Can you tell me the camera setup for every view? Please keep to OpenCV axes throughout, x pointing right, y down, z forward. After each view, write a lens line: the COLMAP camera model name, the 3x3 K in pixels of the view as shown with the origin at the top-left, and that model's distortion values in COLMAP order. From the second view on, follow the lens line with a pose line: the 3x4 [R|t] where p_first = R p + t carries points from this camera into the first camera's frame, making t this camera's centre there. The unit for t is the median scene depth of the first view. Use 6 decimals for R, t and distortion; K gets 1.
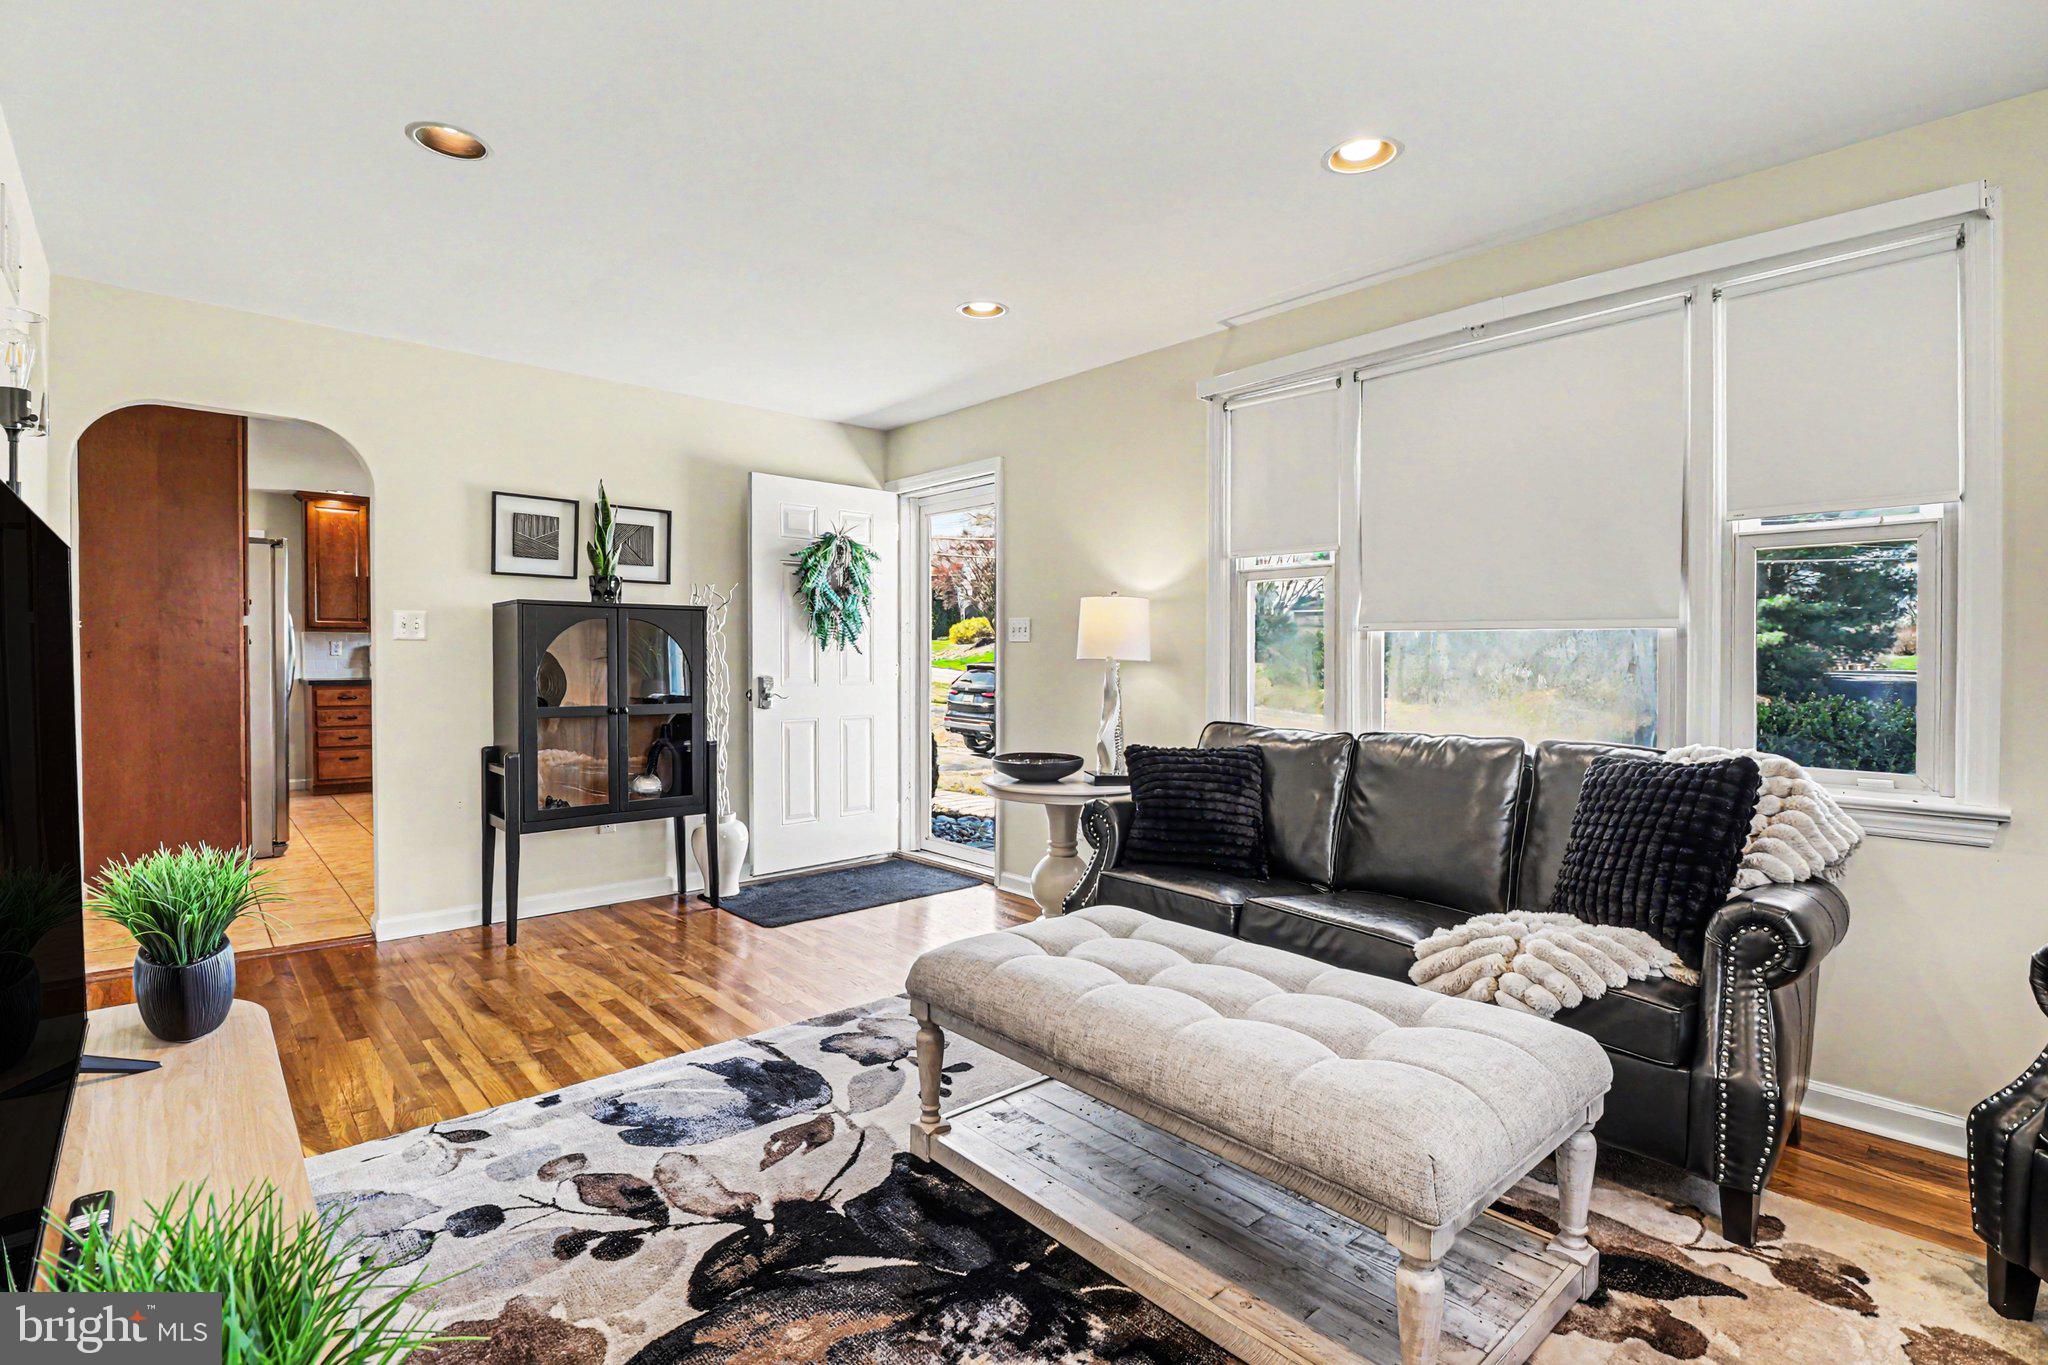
lens RADIAL K [[979.8, 0, 1024.0], [0, 979.8, 682.5], [0, 0, 1]] dist [-0.000568, -0.015446]
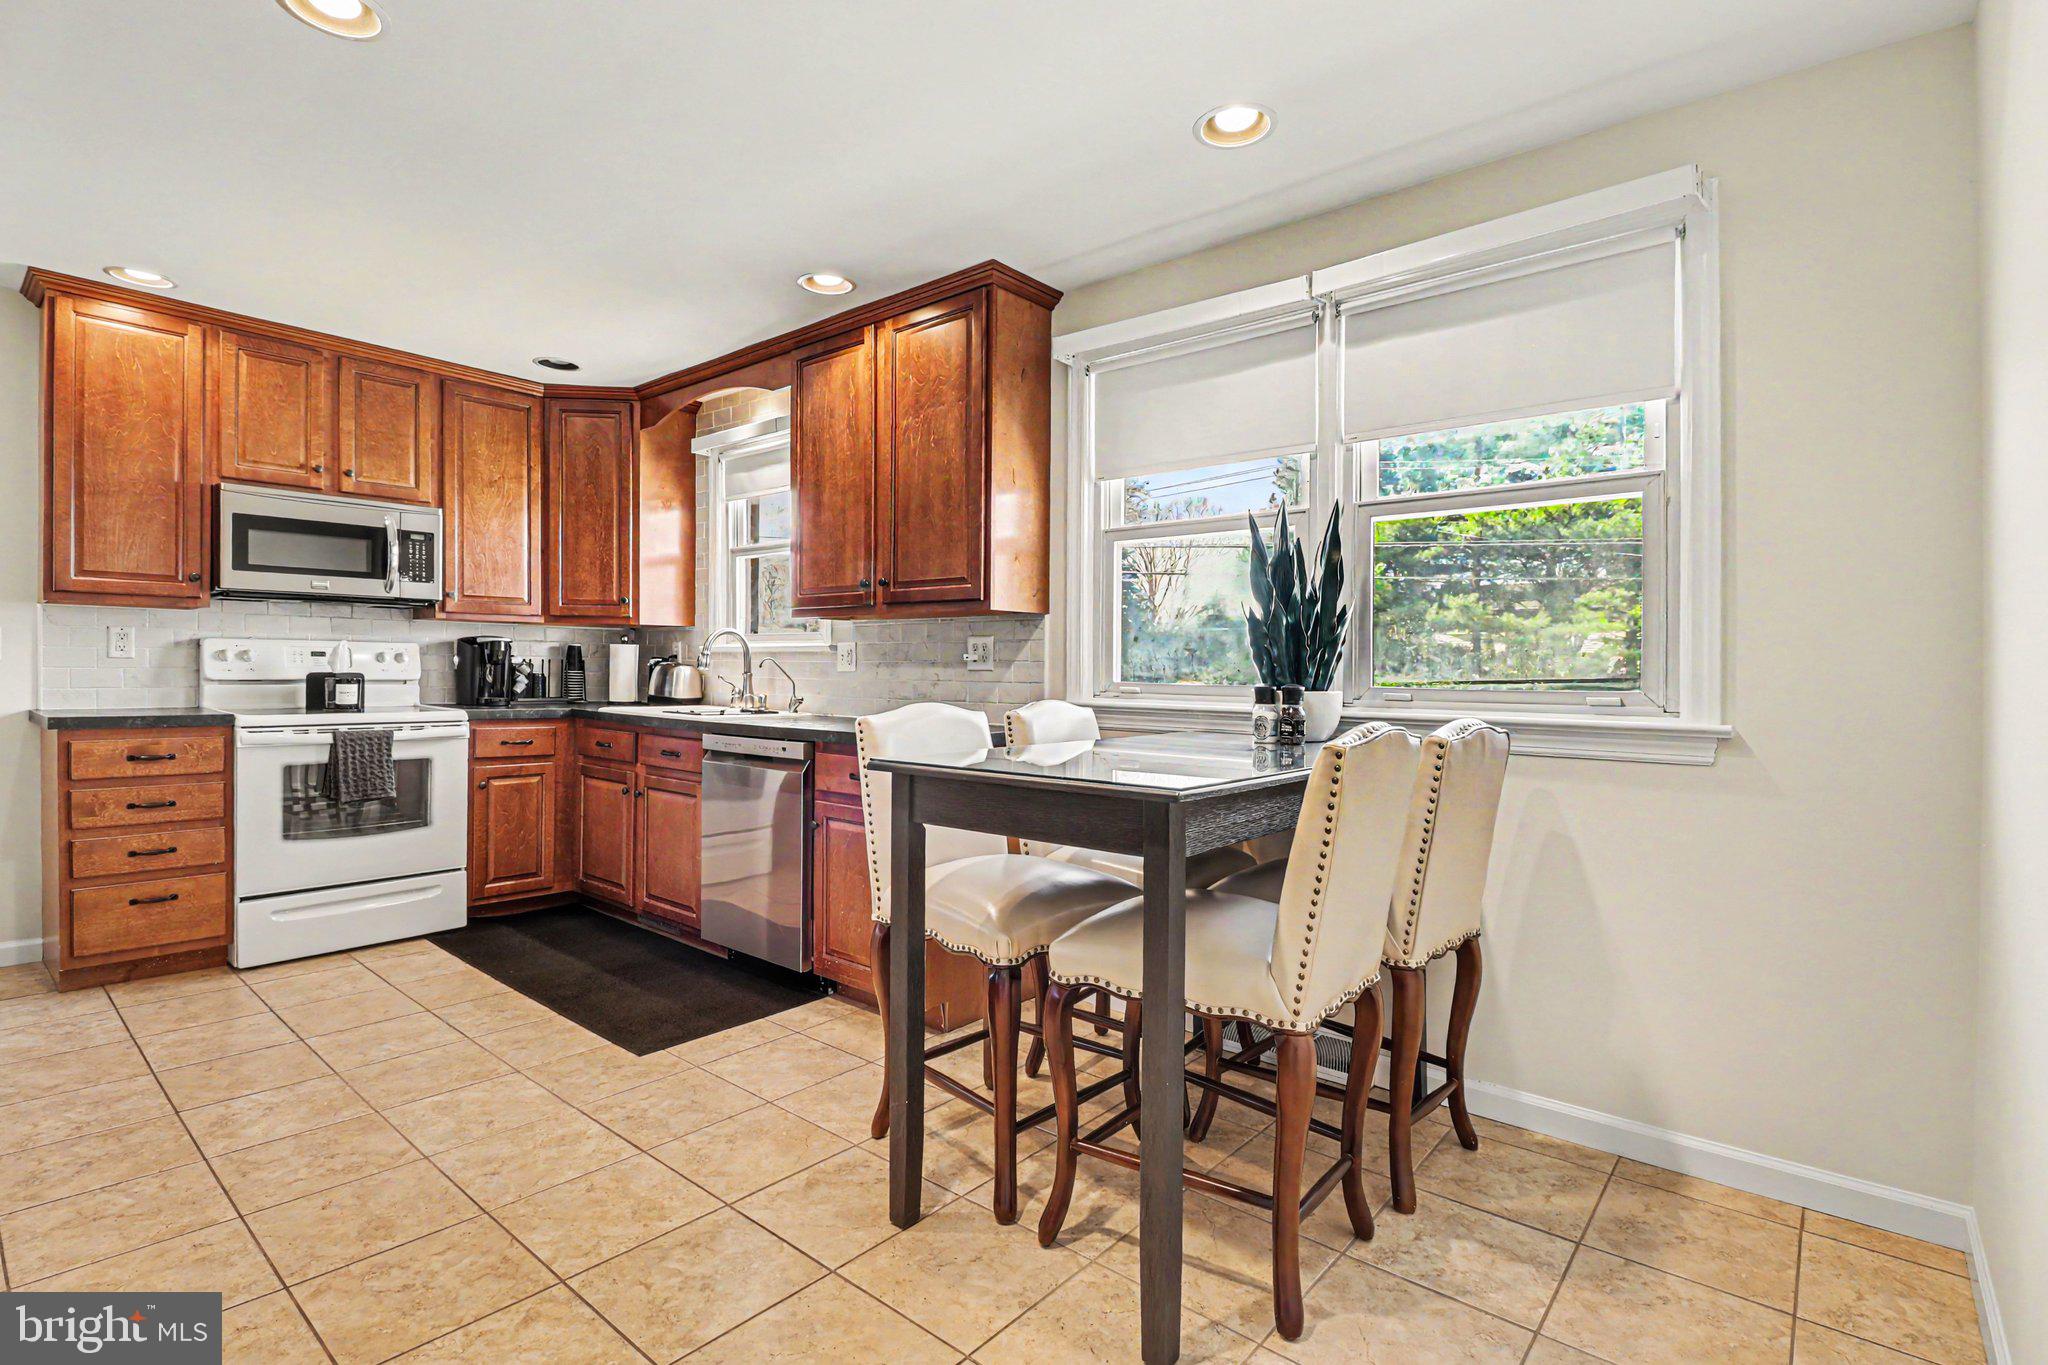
lens RADIAL K [[972.7, 0, 1039.2], [0, 972.7, 676.7], [0, 0, 1]] dist [-0.001429, -0.001281]
pose [[0.987867, 0.004343, 0.155240, -0.372820], [-0.001460, 0.999824, -0.018682, -0.012326], [-0.155294, 0.018228, 0.987700, 0.515261]]
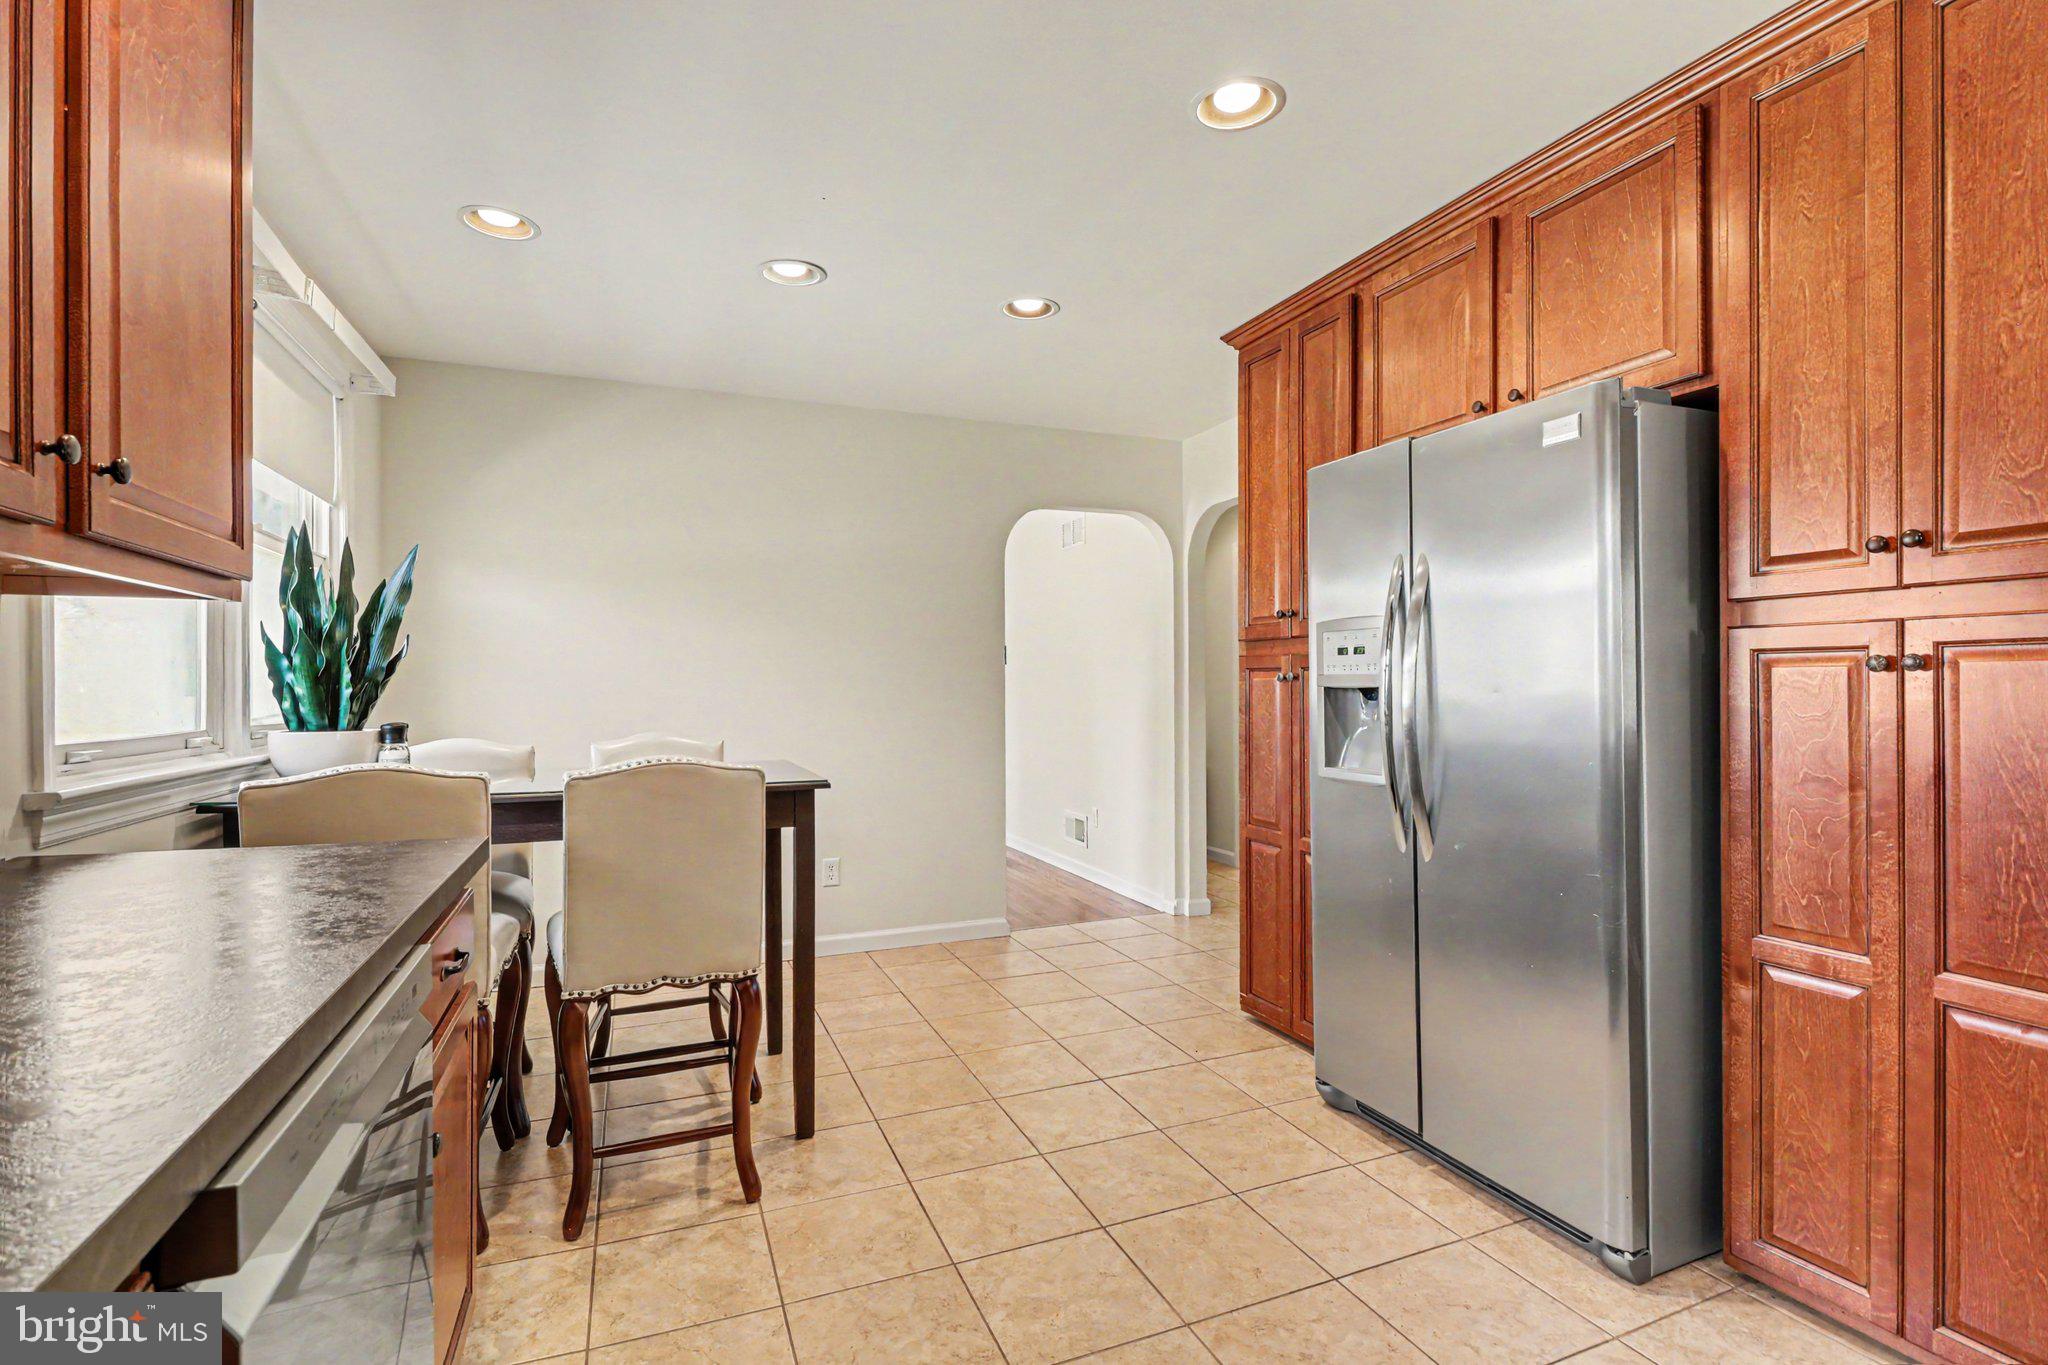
lens RADIAL K [[943.2, 0, 1027.6], [0, 943.2, 678.6], [0, 0, 1]] dist [-0.000717, -0.010631]
pose [[-0.943789, 0.002651, 0.330537, -0.638005], [0.010592, 0.999697, 0.022225, -0.046797], [-0.330378, 0.024476, -0.943531, 1.336710]]
